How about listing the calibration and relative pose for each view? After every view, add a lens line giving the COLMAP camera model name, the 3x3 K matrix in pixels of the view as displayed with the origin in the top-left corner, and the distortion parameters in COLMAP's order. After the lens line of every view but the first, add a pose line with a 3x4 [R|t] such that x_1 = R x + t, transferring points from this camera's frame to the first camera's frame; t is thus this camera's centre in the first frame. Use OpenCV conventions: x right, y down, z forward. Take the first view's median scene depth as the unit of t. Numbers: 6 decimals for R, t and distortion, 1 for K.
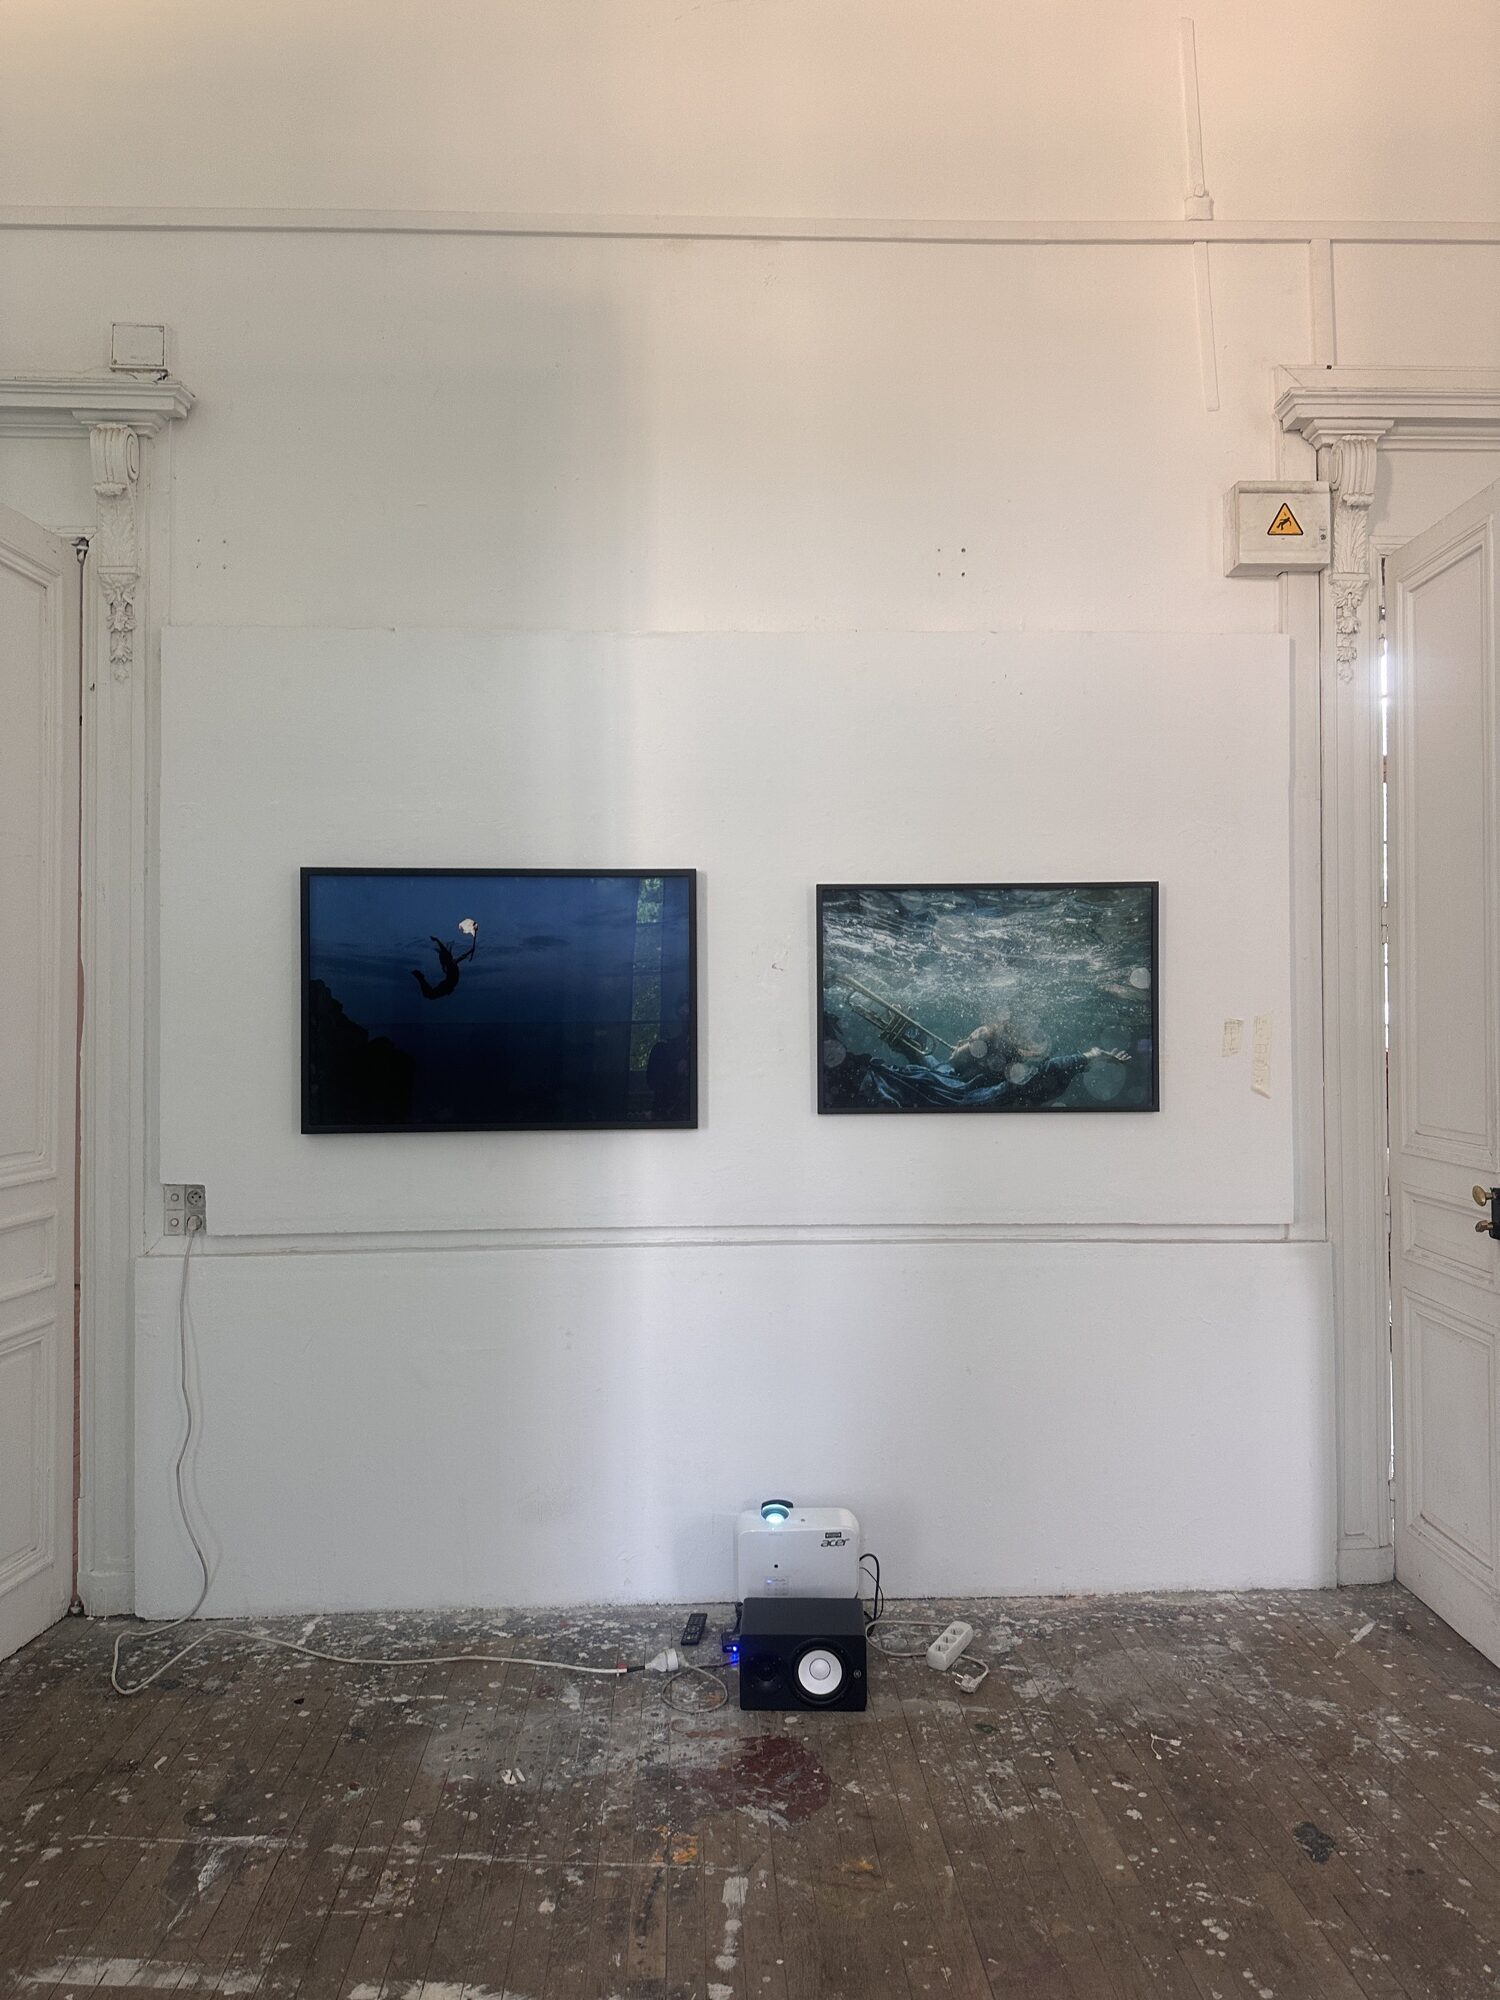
lens RADIAL K [[1395.3, 0, 750.0], [0, 1395.3, 1000.0], [0, 0, 1]] dist [0.065540, -0.078311]
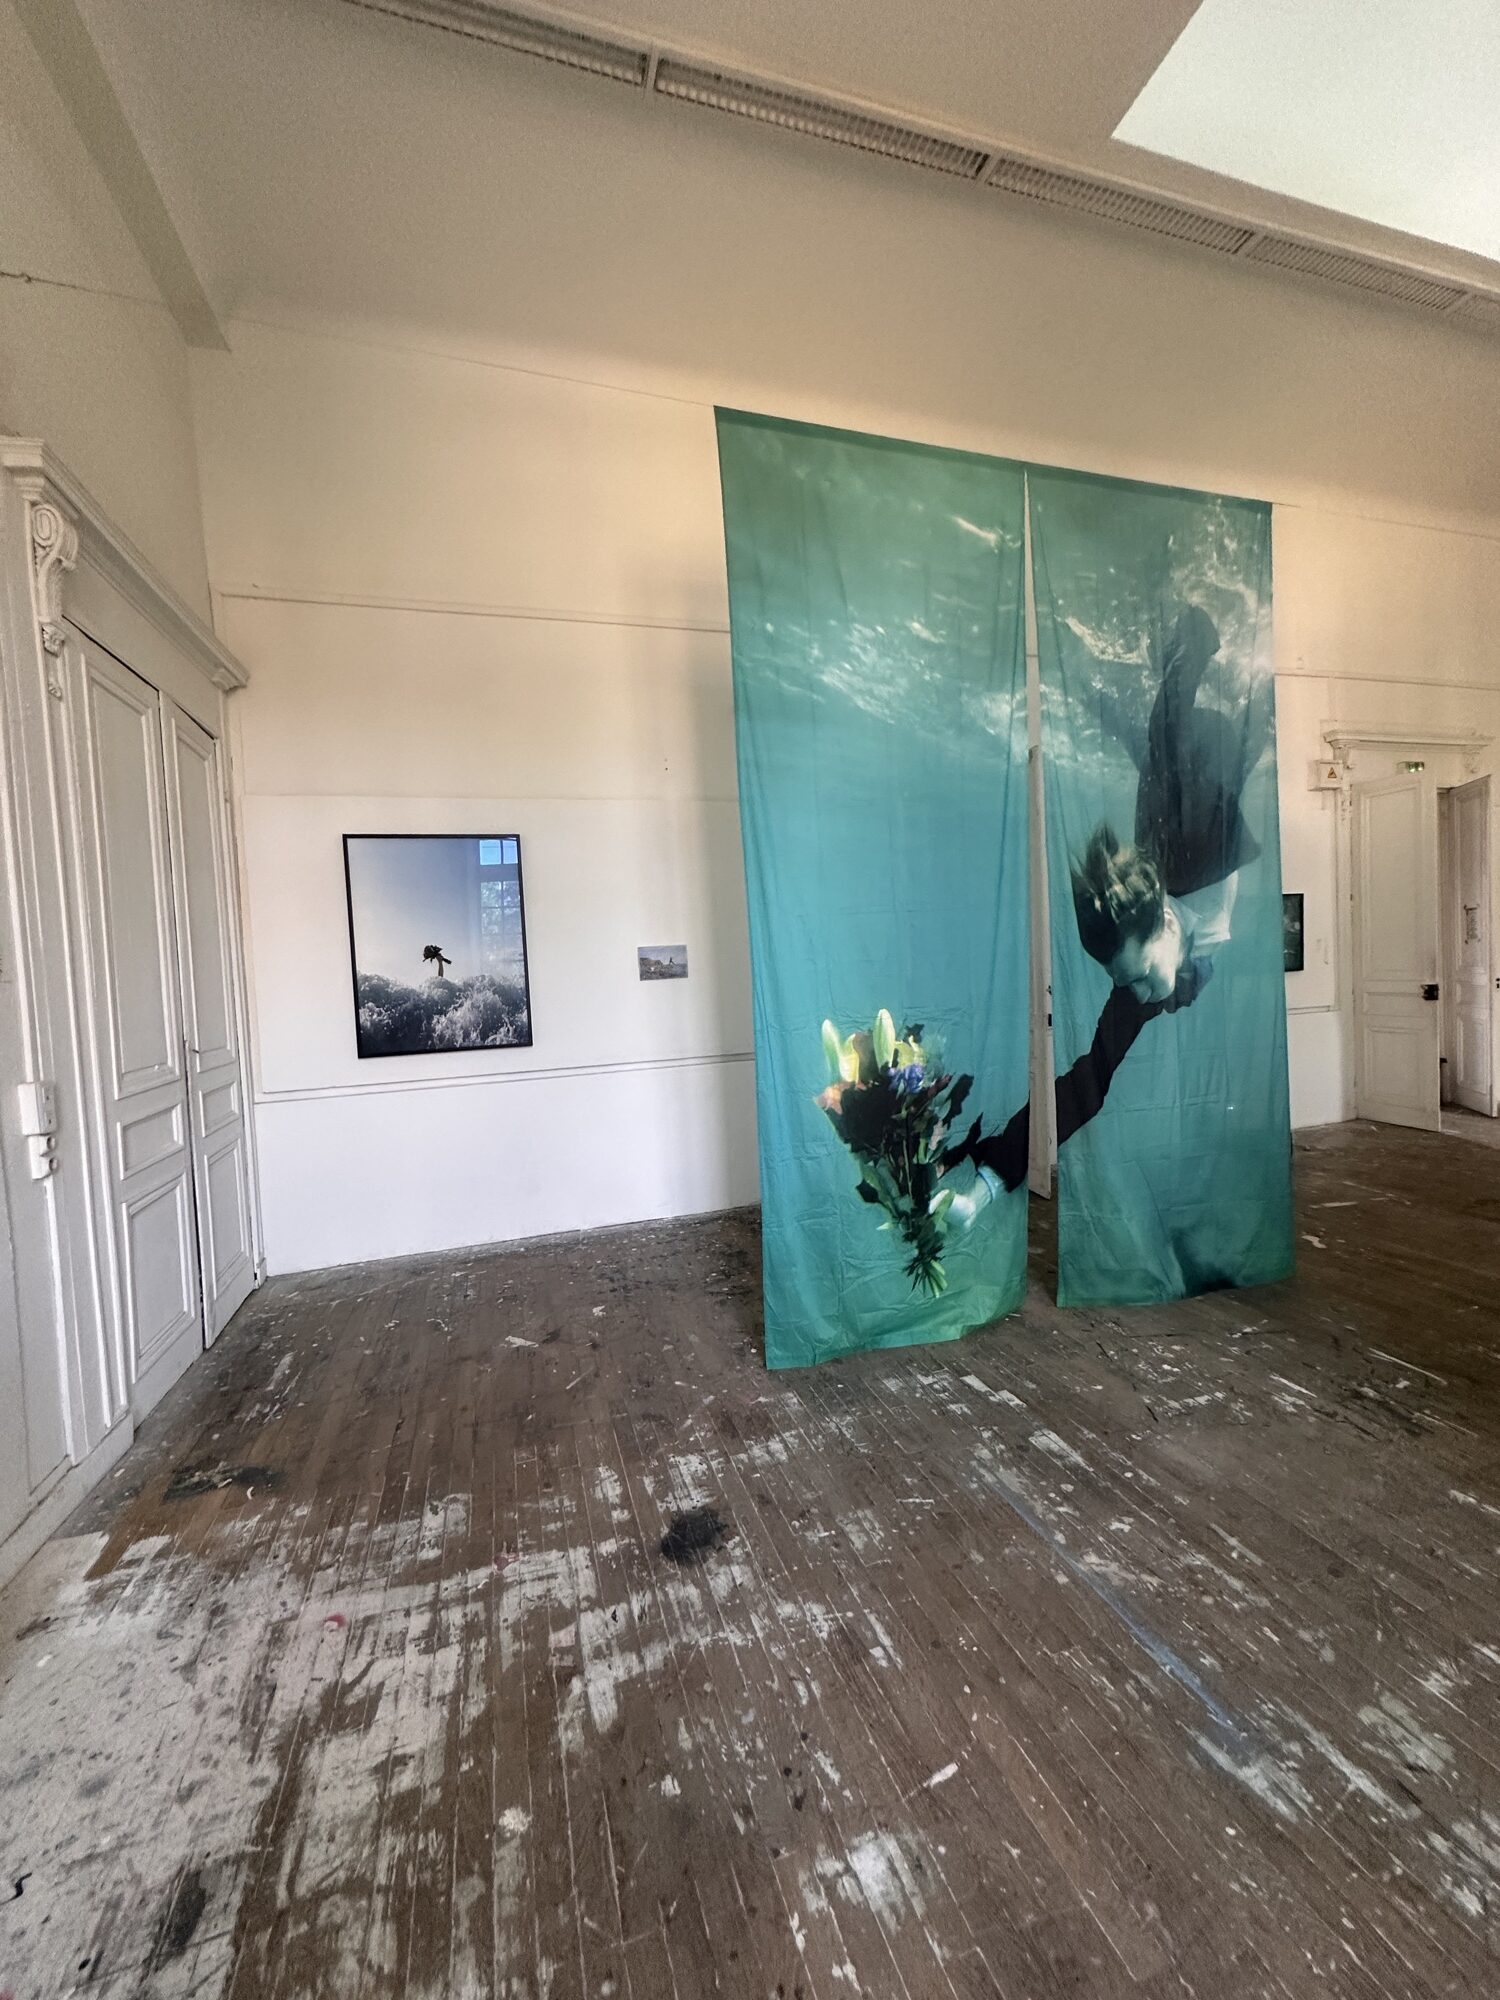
lens RADIAL K [[792.5, 0, 751.4], [0, 792.5, 996.4], [0, 0, 1]] dist [-0.000220, -0.000443]
pose [[0.966442, -0.051147, 0.251740, -1.654526], [0.040297, 0.998031, 0.048070, 0.007715], [-0.253703, -0.036312, 0.966600, -0.444013]]
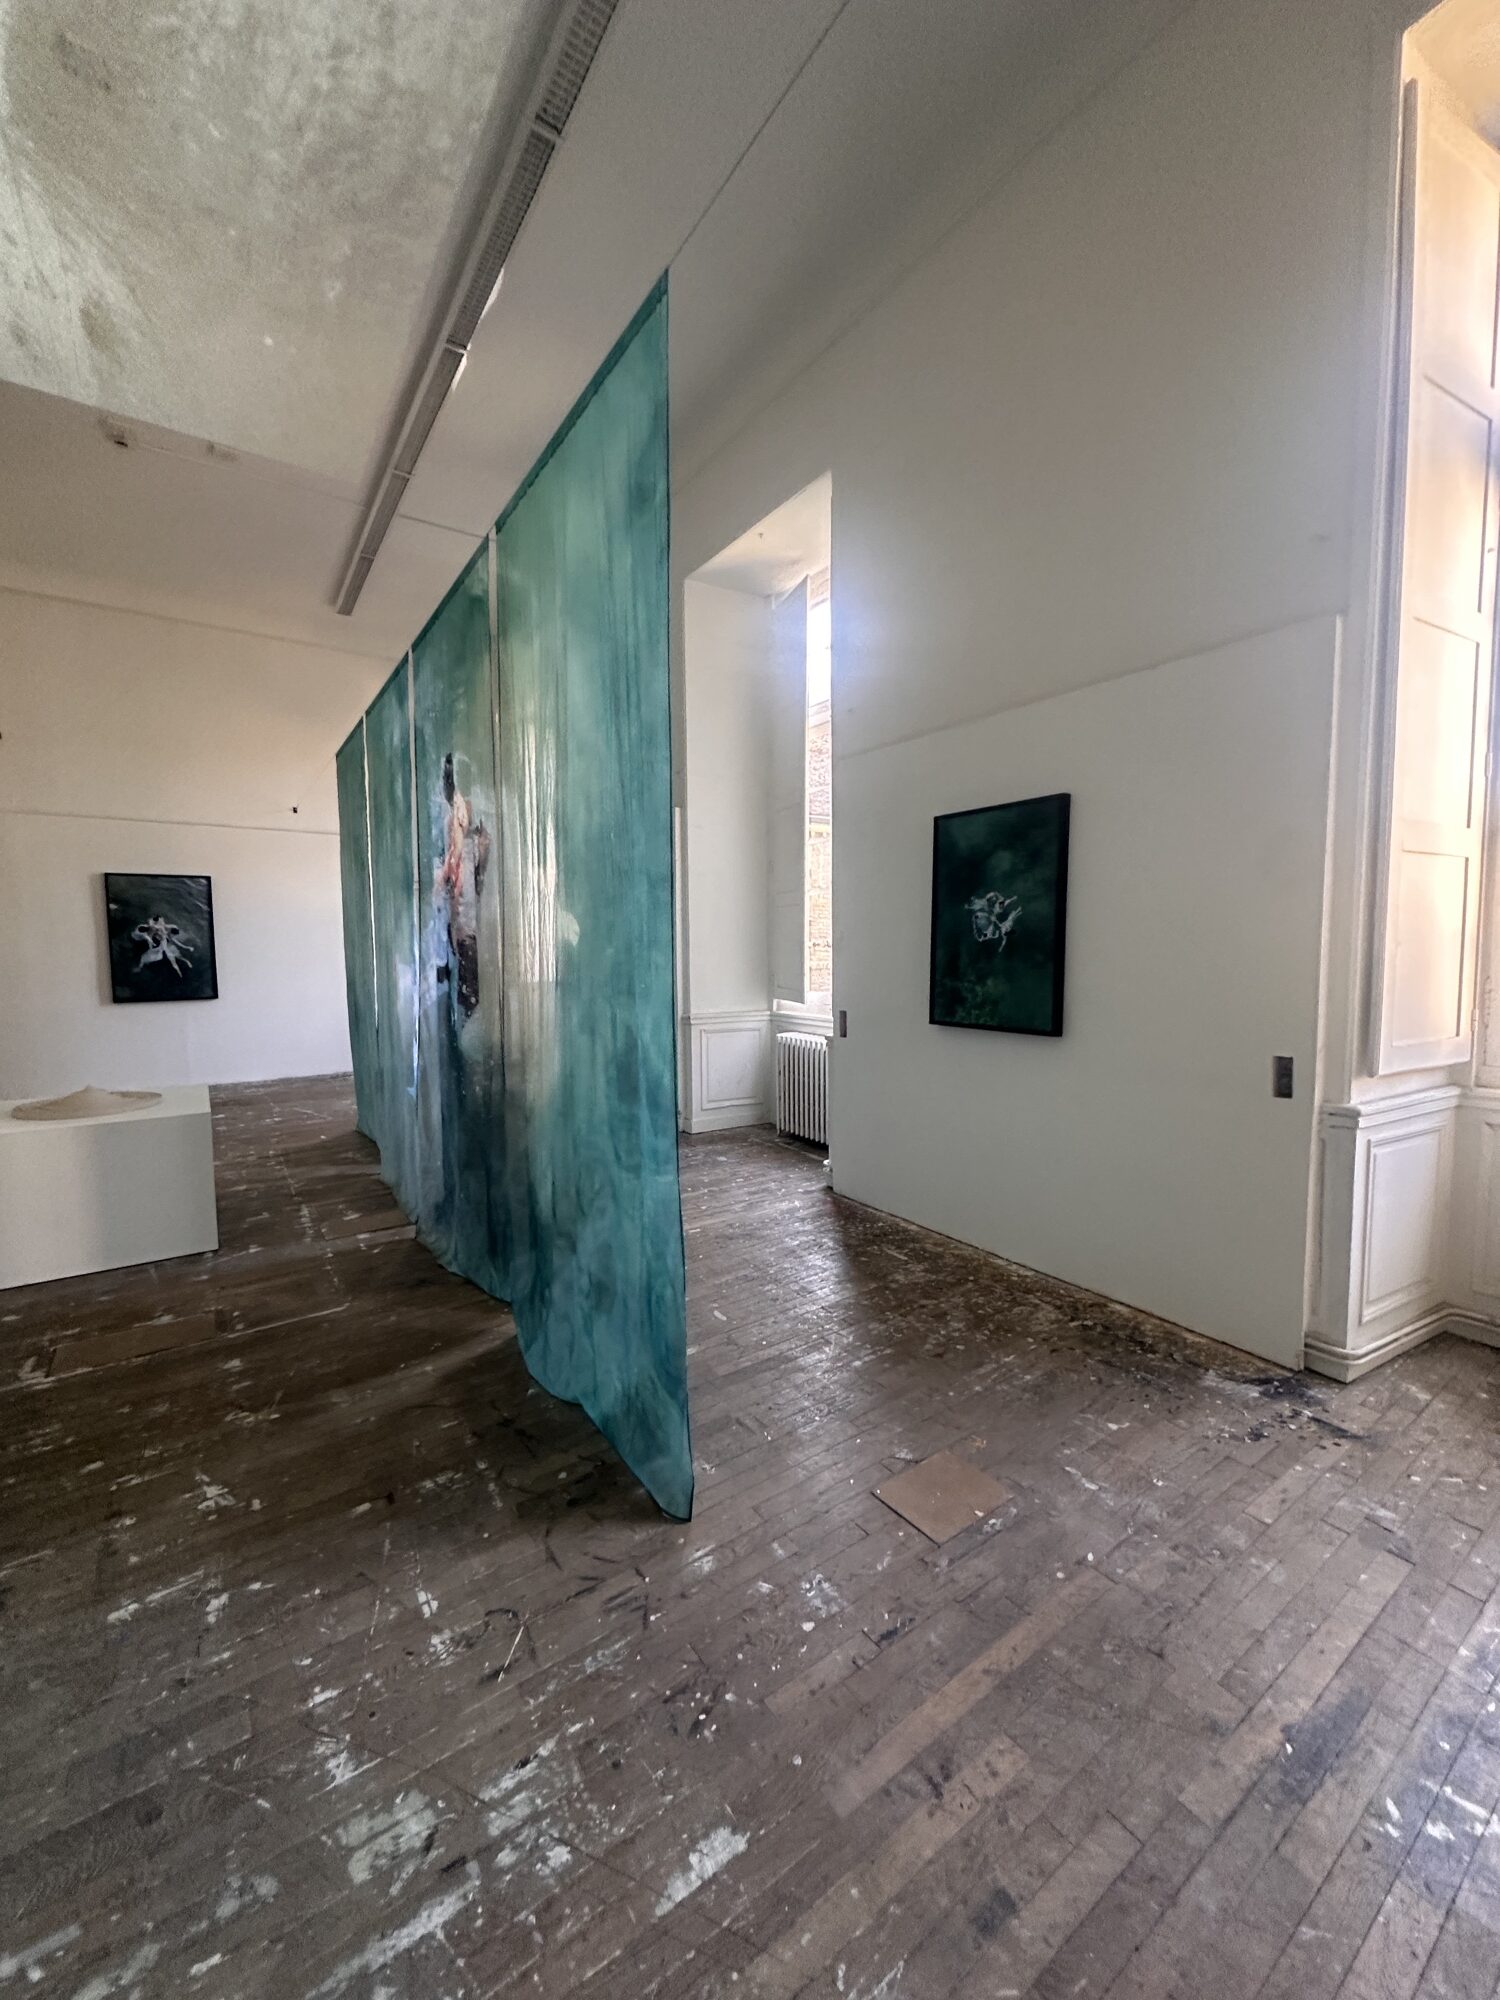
lens RADIAL K [[797.2, 0, 745.7], [0, 797.2, 1000.7], [0, 0, 1]] dist [-0.000153, -0.000088]
pose [[-0.529852, -0.048568, 0.846698, -1.609901], [-0.003142, 0.998464, 0.055307, 0.024956], [-0.848084, 0.026645, -0.529191, -0.010588]]
